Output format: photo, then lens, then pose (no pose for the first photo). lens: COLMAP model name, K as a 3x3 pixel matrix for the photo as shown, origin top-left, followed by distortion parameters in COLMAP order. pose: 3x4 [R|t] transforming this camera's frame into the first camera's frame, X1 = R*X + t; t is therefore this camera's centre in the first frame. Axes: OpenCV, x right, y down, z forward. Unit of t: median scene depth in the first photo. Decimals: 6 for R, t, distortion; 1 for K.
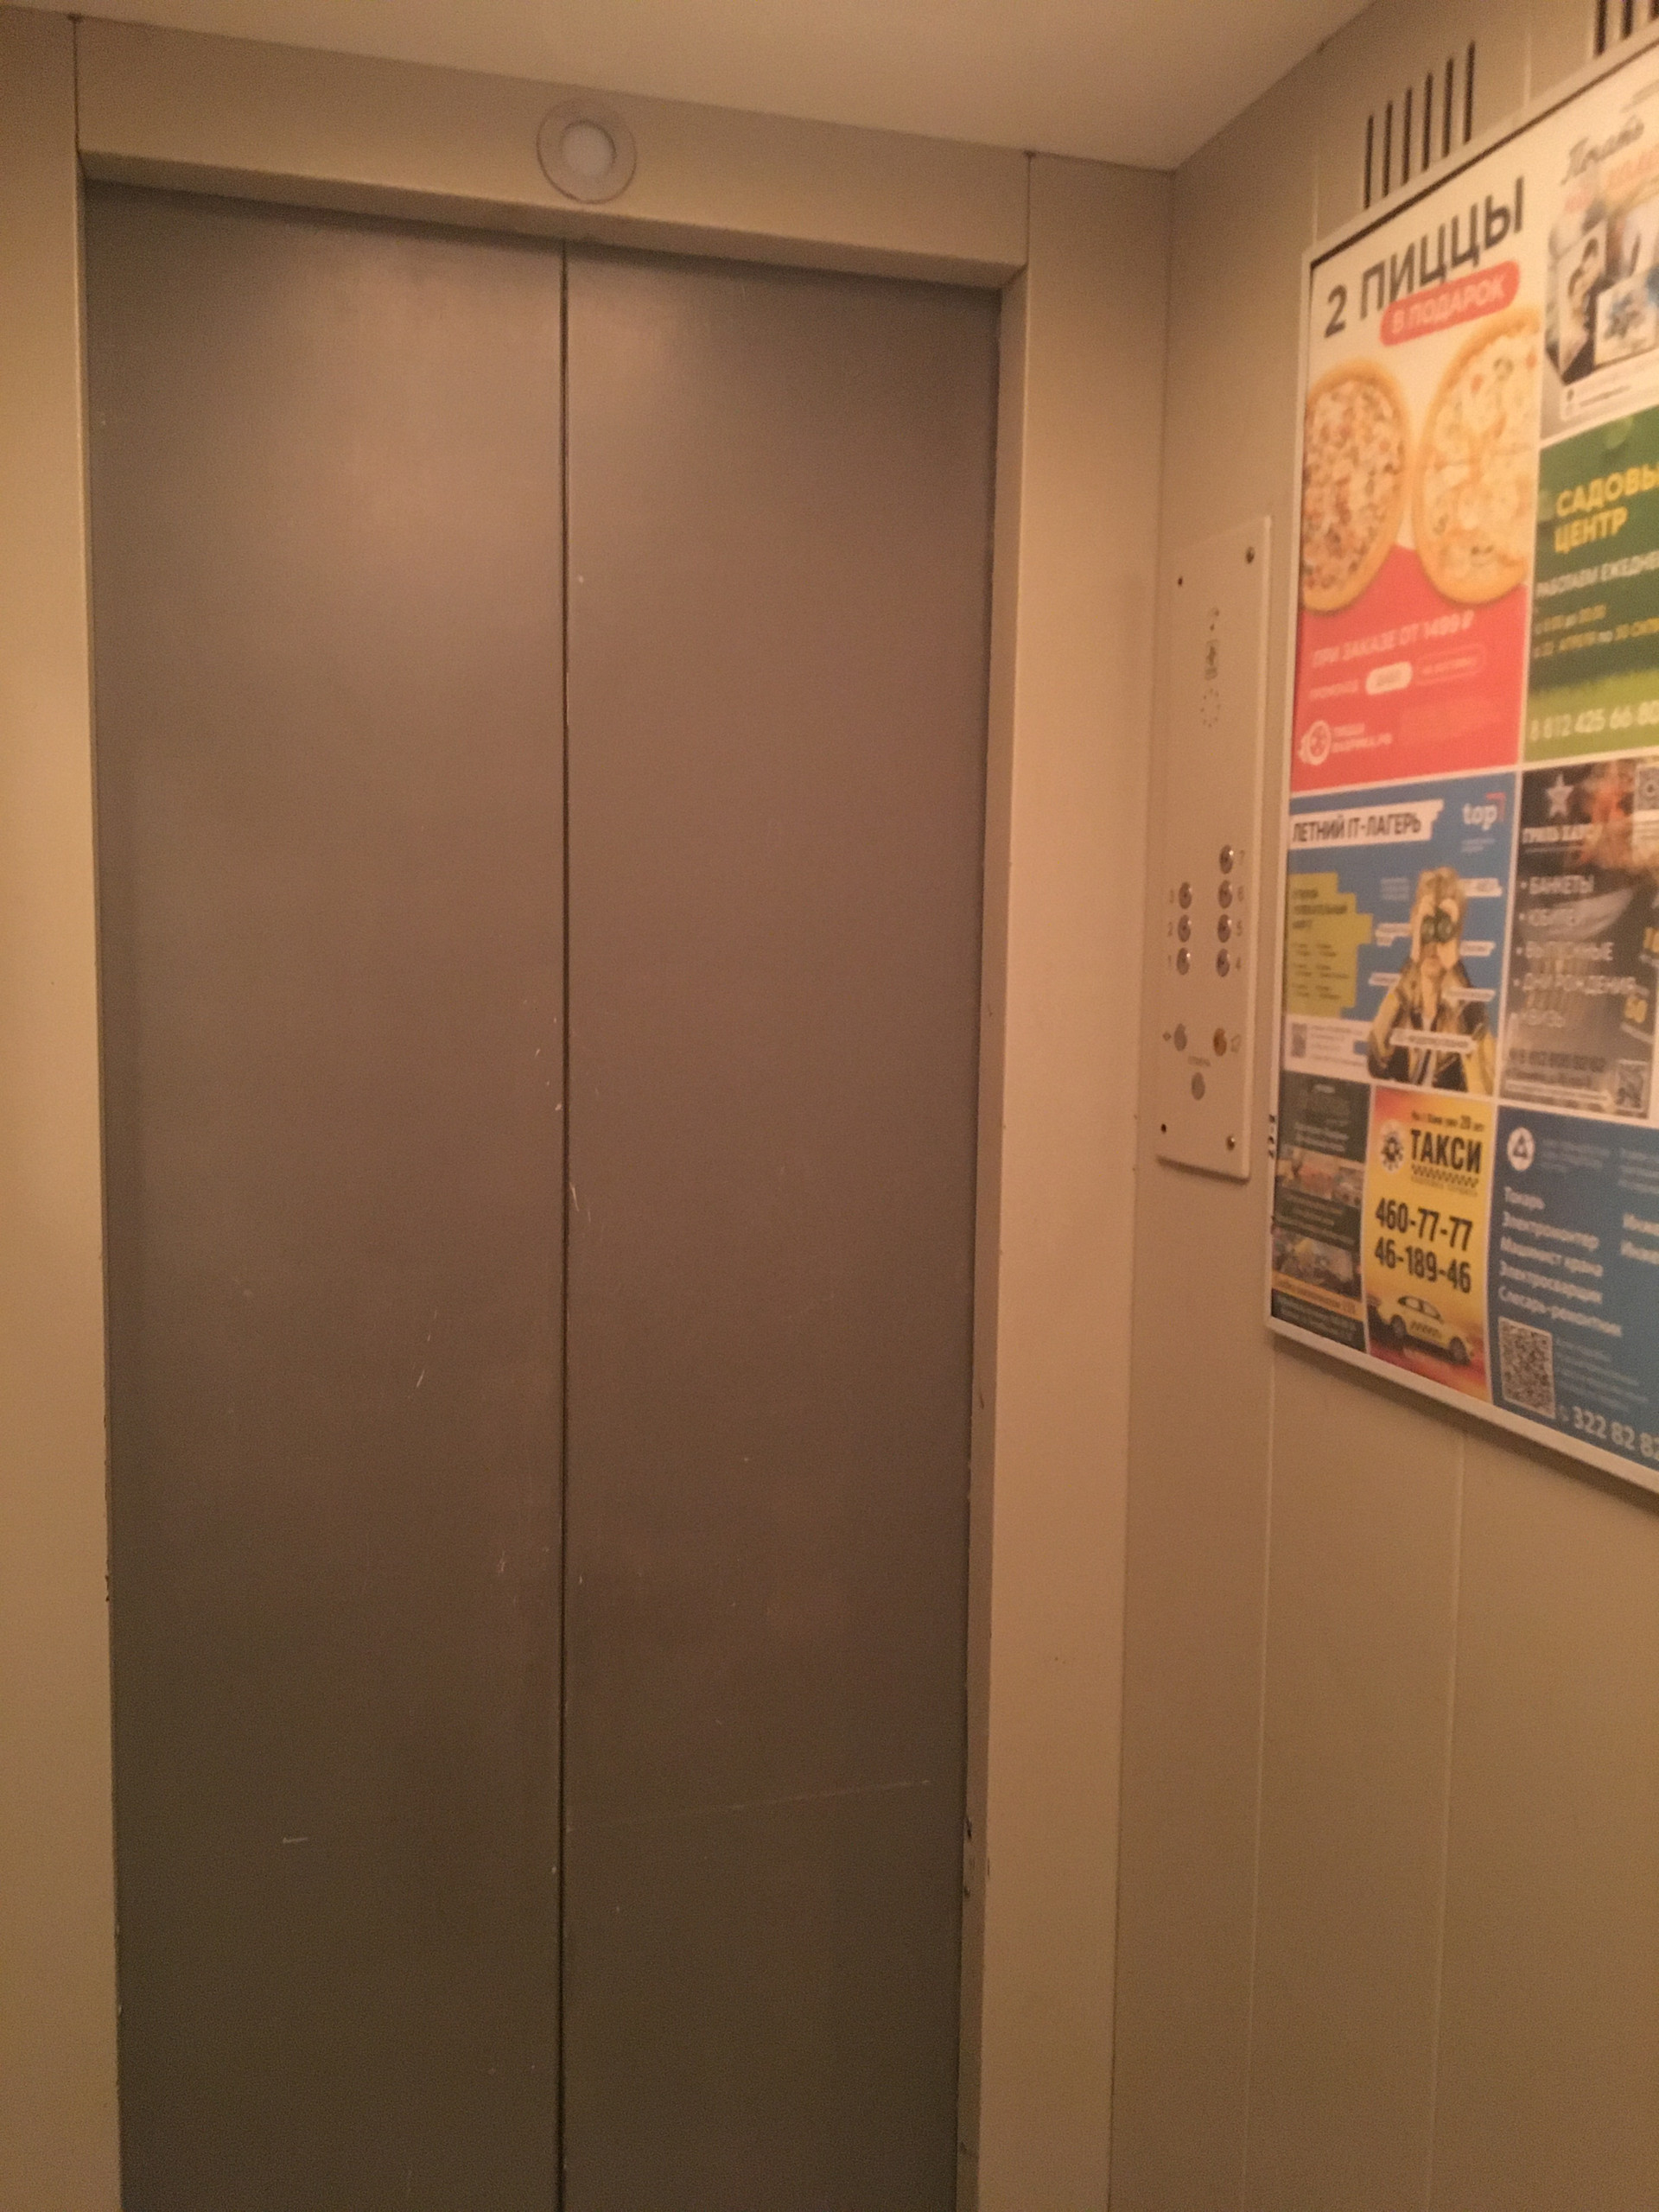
lens RADIAL K [[1868.1, 0, 829.5], [0, 1868.1, 1106.0], [0, 0, 1]] dist [0.083654, -0.122424]
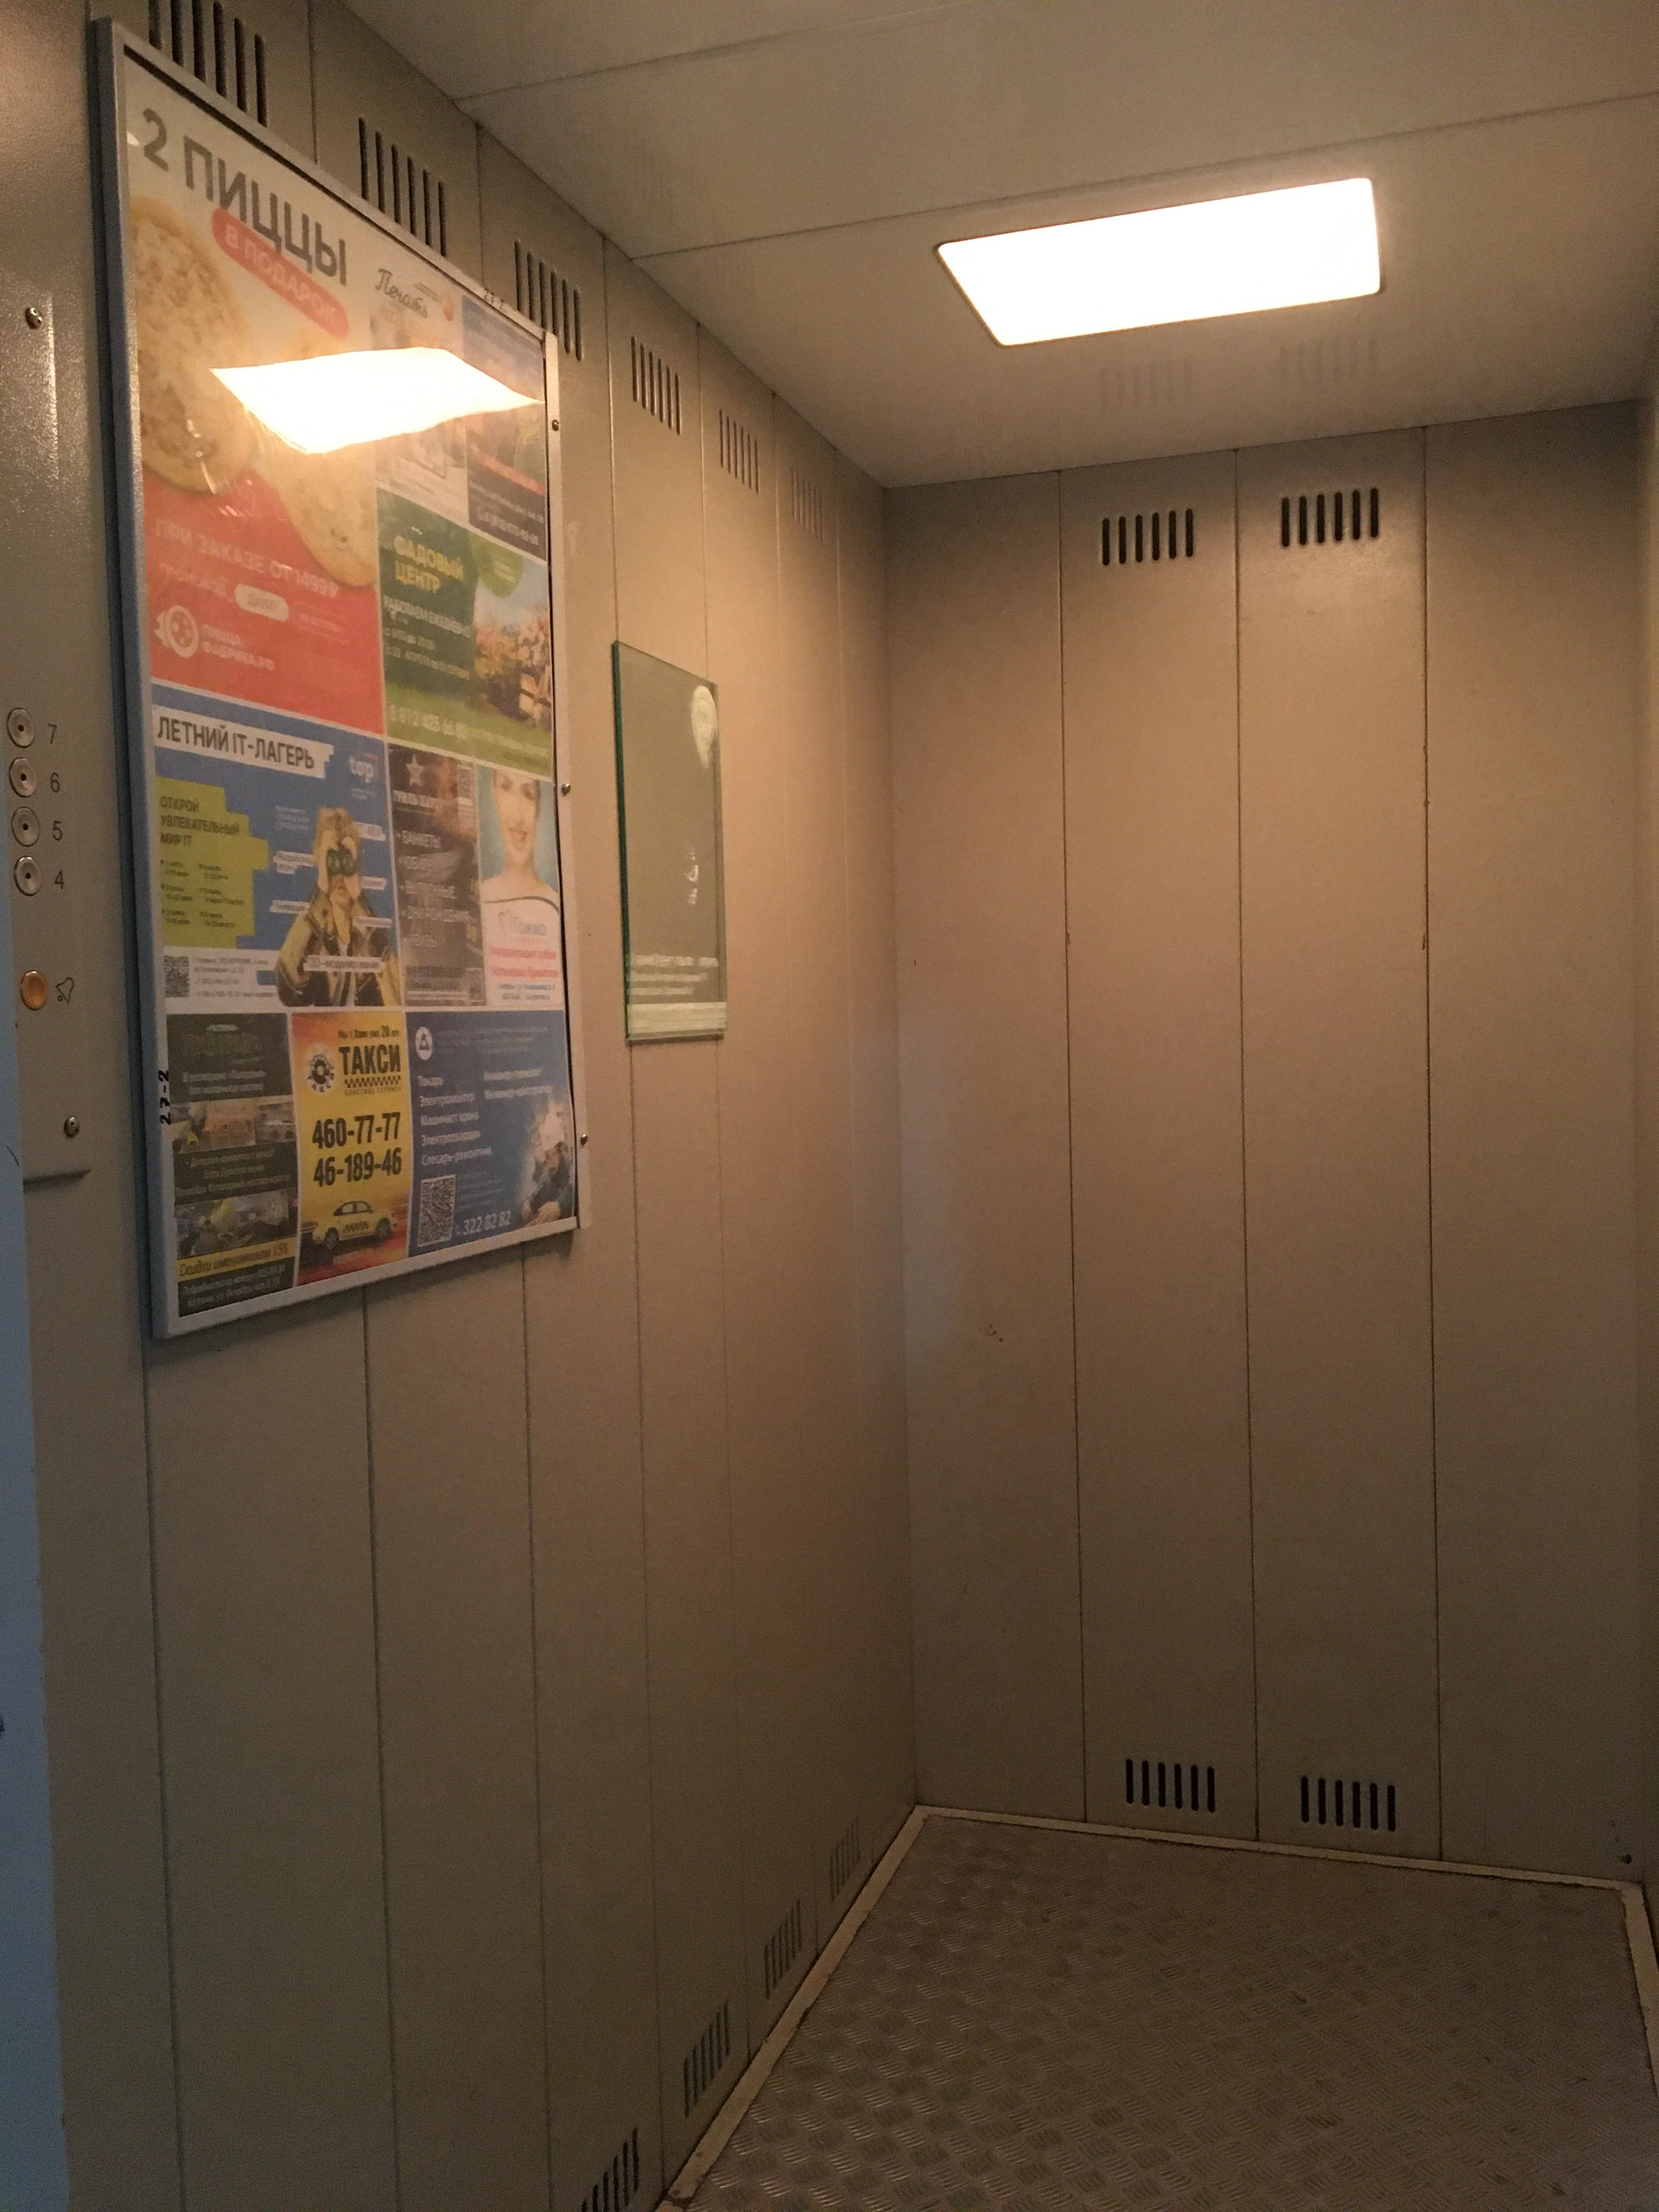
lens RADIAL K [[1868.1, 0, 829.5], [0, 1868.1, 1106.0], [0, 0, 1]] dist [0.083654, -0.122424]
pose [[-0.826378, -0.019630, 0.562774, -0.534244], [0.068951, 0.988345, 0.135722, -0.082193], [-0.558879, 0.150961, -0.815393, 1.747243]]
